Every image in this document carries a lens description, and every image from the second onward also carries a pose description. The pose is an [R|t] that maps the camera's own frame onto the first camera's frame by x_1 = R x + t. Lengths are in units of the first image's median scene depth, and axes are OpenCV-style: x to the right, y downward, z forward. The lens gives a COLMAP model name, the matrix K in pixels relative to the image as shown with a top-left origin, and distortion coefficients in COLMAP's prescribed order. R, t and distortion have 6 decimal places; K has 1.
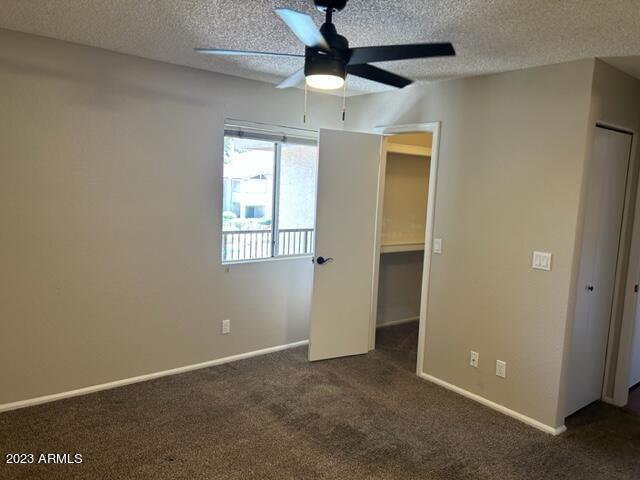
lens RADIAL K [[479.1, 0, 320.0], [0, 479.1, 240.0], [0, 0, 1]] dist [0.561538, -0.001383]
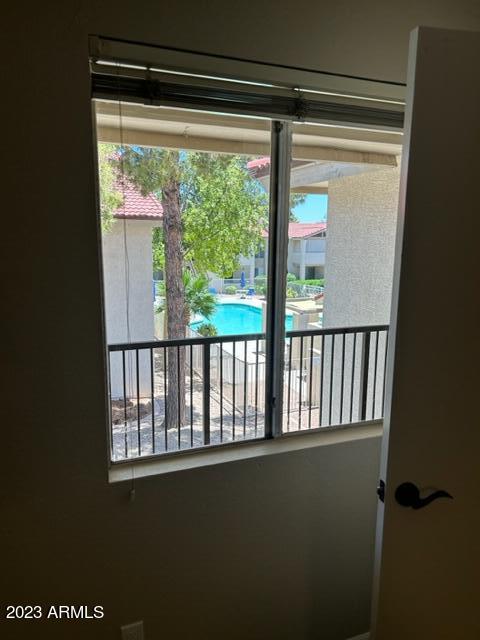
lens RADIAL K [[485.6, 0, 240.0], [0, 485.6, 320.0], [0, 0, 1]] dist [0.058857, -0.000887]
pose [[0.956821, 0.017806, -0.290133, -0.008289], [-0.005349, 0.999032, 0.043672, -0.053617], [0.290630, -0.040234, 0.955989, 0.472113]]
